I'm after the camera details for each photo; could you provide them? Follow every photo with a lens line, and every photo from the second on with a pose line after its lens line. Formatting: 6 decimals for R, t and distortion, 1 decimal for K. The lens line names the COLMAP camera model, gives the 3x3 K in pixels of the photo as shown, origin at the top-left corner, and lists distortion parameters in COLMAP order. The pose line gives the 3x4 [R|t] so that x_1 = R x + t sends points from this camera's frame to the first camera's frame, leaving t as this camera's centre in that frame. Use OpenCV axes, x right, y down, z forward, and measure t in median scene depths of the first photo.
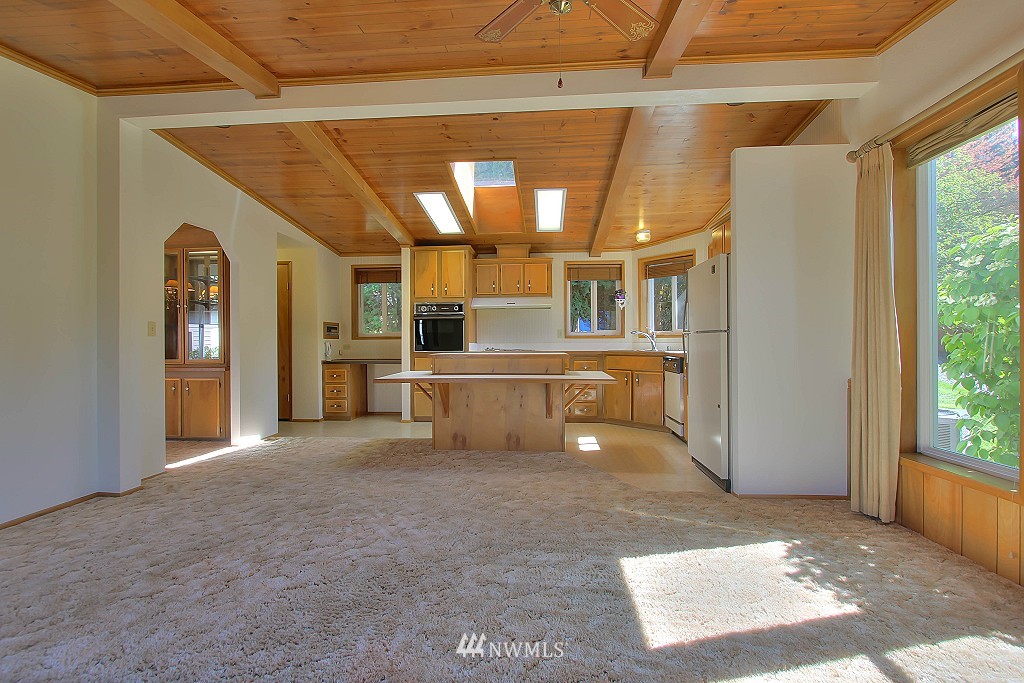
lens RADIAL K [[483.9, 0, 509.3], [0, 483.9, 337.4], [0, 0, 1]] dist [-0.015756, 0.002725]
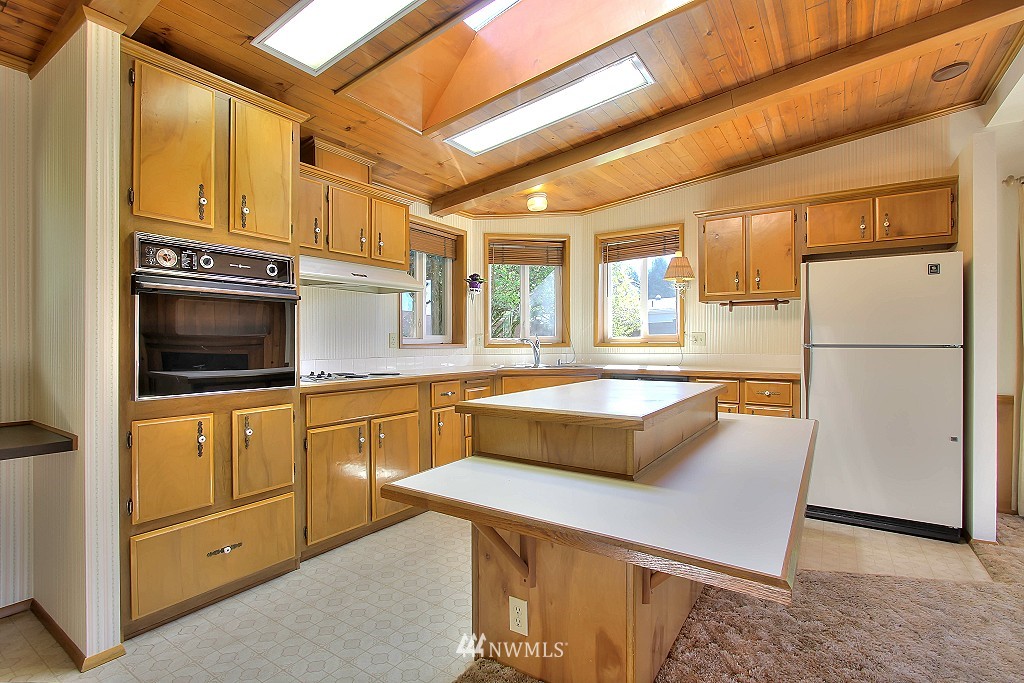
lens RADIAL K [[483.9, 0, 510.2], [0, 483.9, 344.3], [0, 0, 1]] dist [-0.015756, 0.002725]
pose [[0.493359, -0.000582, 0.869826, -0.336184], [-0.008878, 0.999944, 0.005704, -0.008149], [-0.869781, -0.010536, 0.493326, 0.661712]]
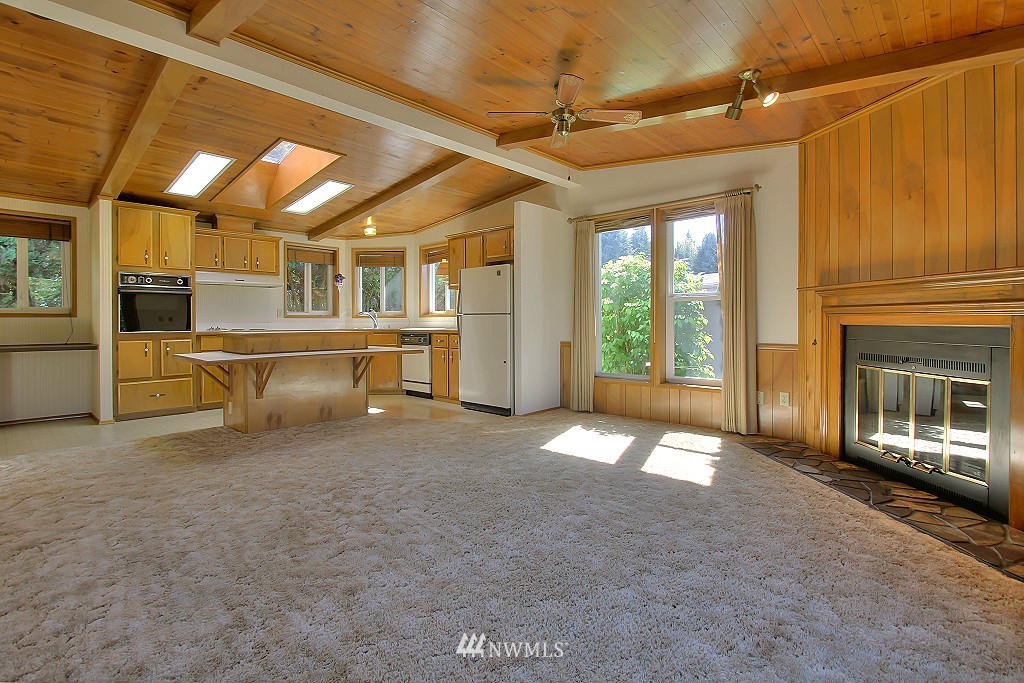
lens RADIAL K [[483.9, 0, 506.4], [0, 483.9, 323.7], [0, 0, 1]] dist [-0.015756, 0.002725]
pose [[0.625094, -0.001411, 0.780548, -0.413502], [-0.007297, 0.999944, 0.007651, 0.003487], [-0.780515, -0.010478, 0.625049, 0.008891]]
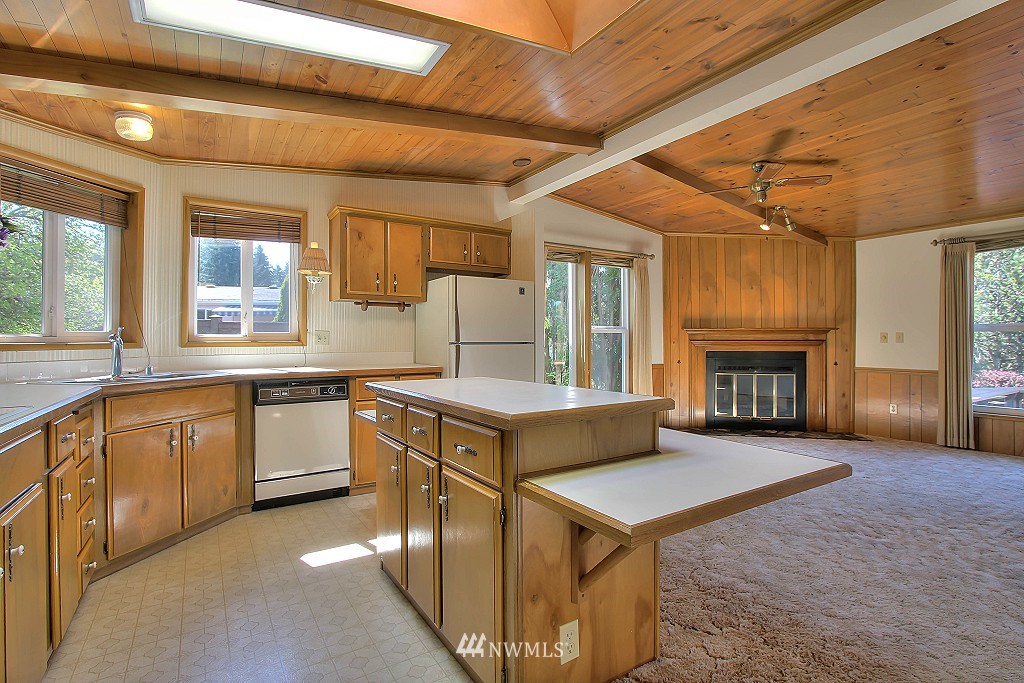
lens RADIAL K [[483.9, 0, 504.2], [0, 483.9, 337.5], [0, 0, 1]] dist [-0.015756, 0.002725]
pose [[-0.593146, 0.012687, 0.804995, -0.279666], [-0.001308, 0.999859, -0.016721, -0.003667], [-0.805094, -0.010971, -0.593046, 0.947818]]
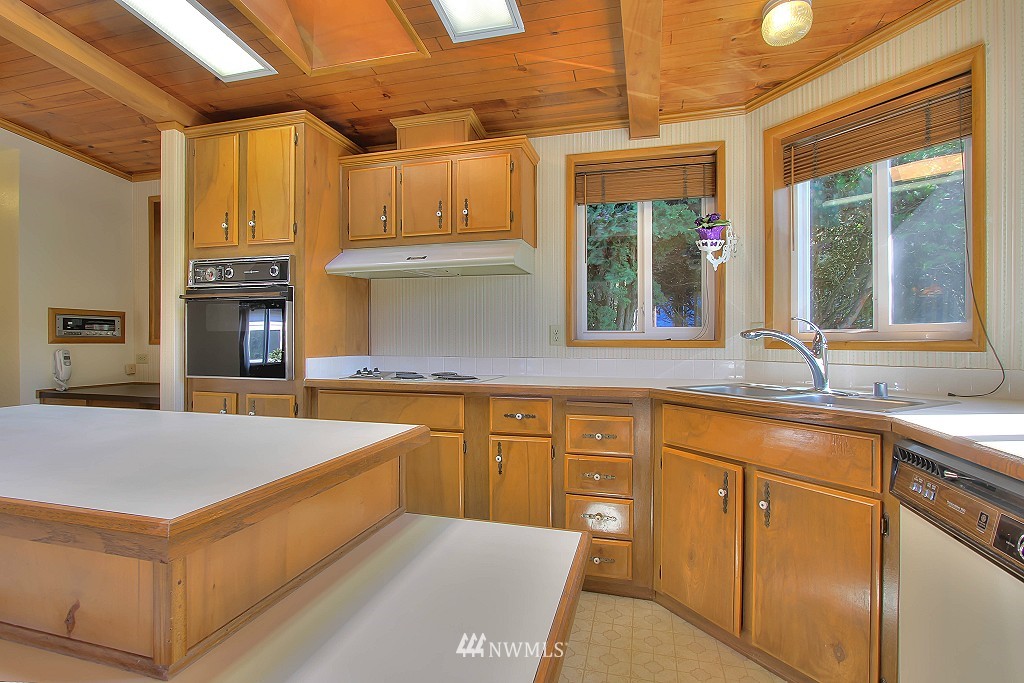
lens RADIAL K [[483.9, 0, 514.5], [0, 483.9, 341.6], [0, 0, 1]] dist [-0.015756, 0.002725]
pose [[0.982435, 0.006923, -0.186479, 0.159190], [-0.004350, 0.999890, 0.014206, -0.008397], [0.186557, -0.013145, 0.982356, 0.642893]]
